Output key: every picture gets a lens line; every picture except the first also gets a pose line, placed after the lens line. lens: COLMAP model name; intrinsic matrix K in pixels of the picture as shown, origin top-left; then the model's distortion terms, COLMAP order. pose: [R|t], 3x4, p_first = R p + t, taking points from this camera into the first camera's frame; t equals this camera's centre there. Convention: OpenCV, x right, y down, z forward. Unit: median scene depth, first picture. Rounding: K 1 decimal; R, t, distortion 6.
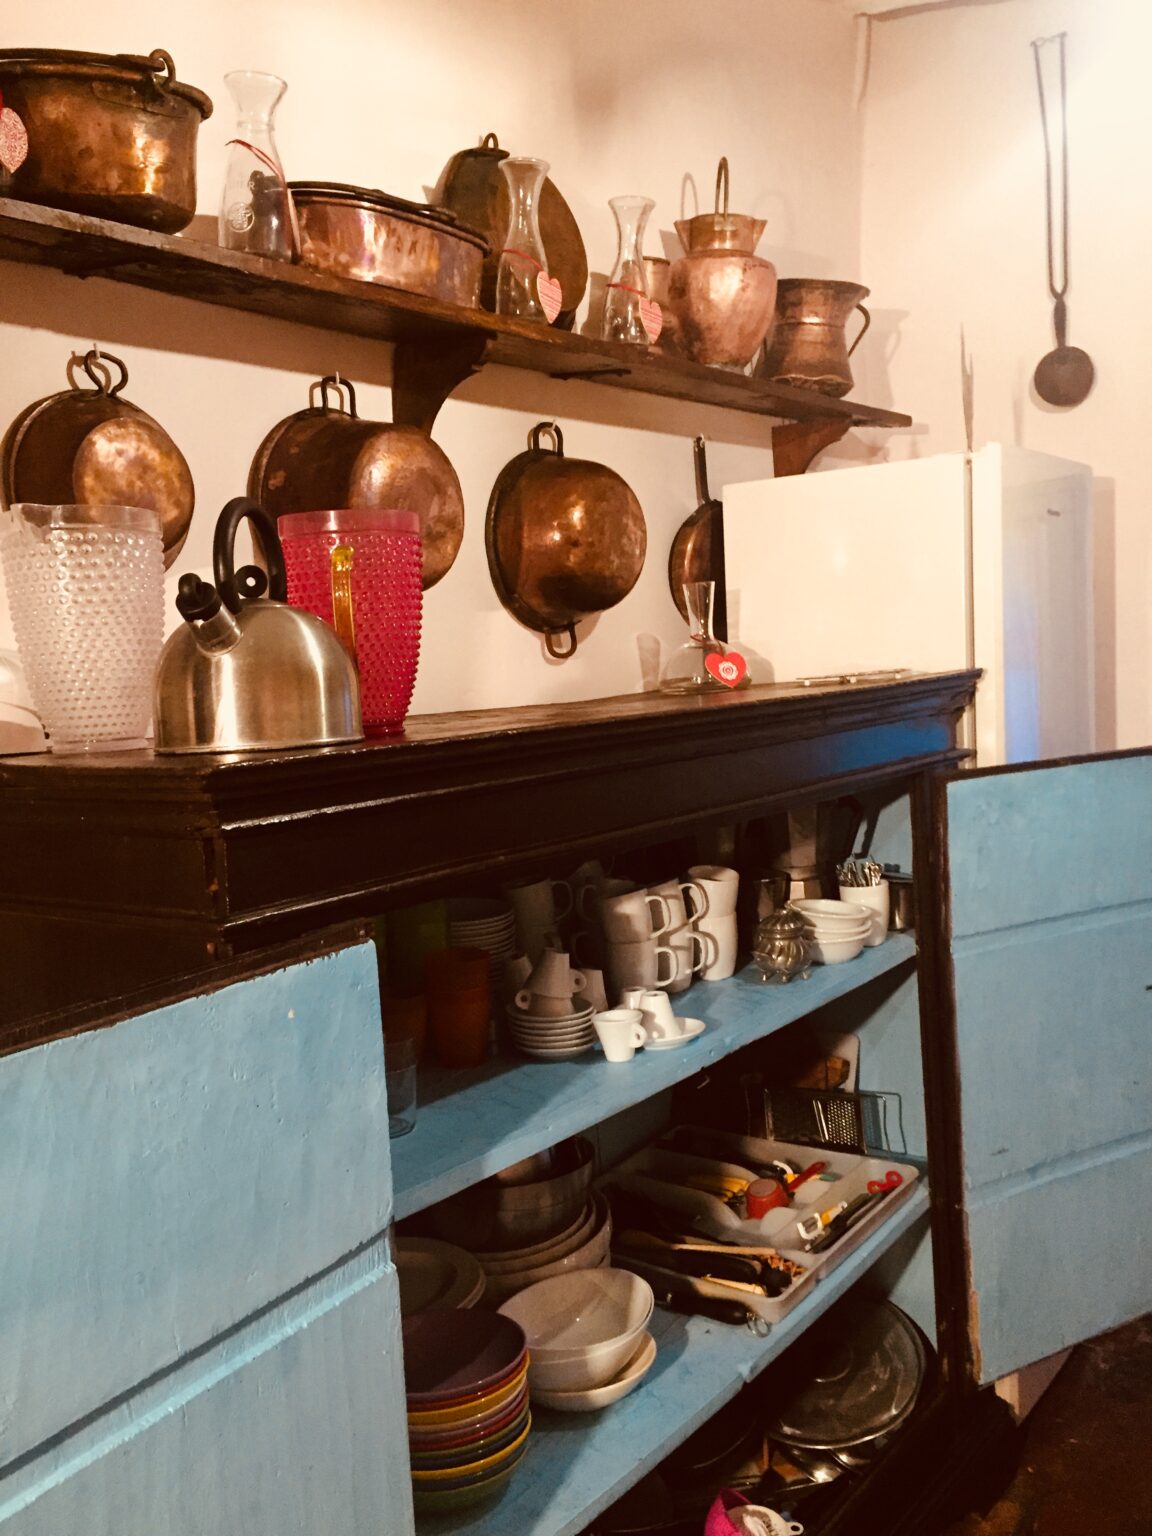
lens RADIAL K [[1292.8, 0, 570.1], [0, 1292.8, 774.1], [0, 0, 1]] dist [0.000412, -0.035008]
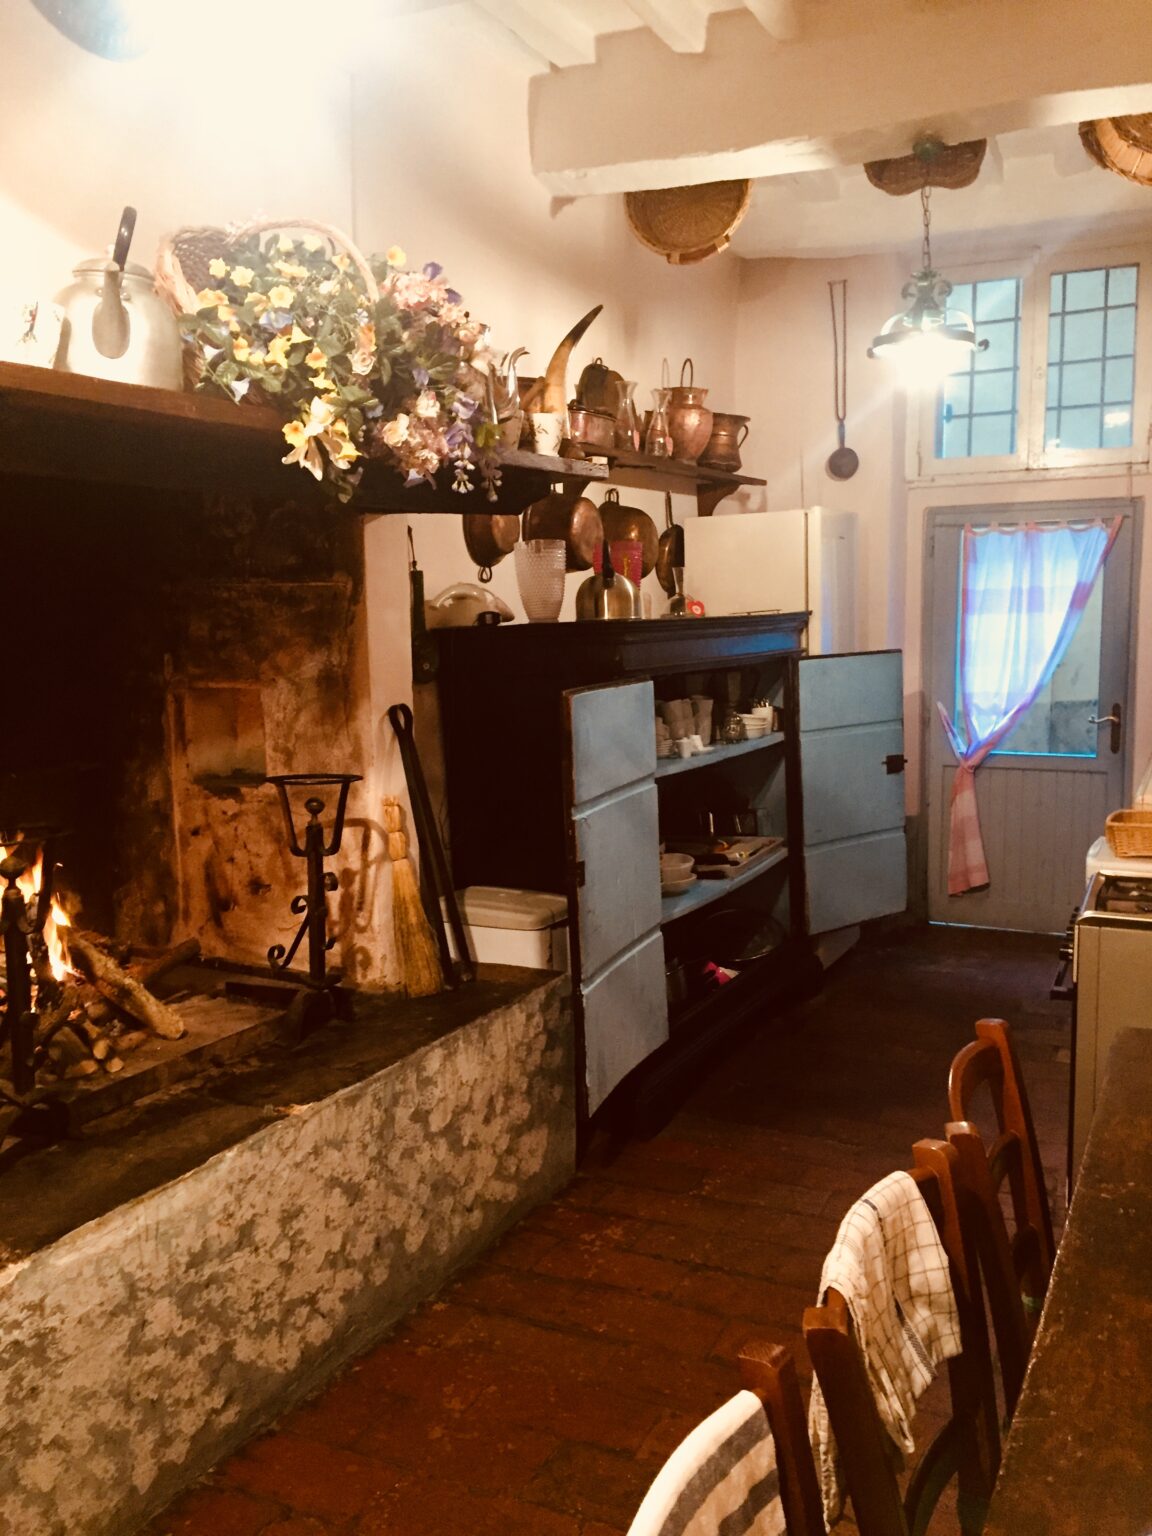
lens RADIAL K [[1292.8, 0, 581.6], [0, 1292.8, 766.3], [0, 0, 1]] dist [0.000412, -0.035008]
pose [[0.982162, -0.003430, 0.188006, -0.450661], [0.001612, 0.999950, 0.009825, 0.151764], [-0.188031, -0.009346, 0.982119, -1.016704]]
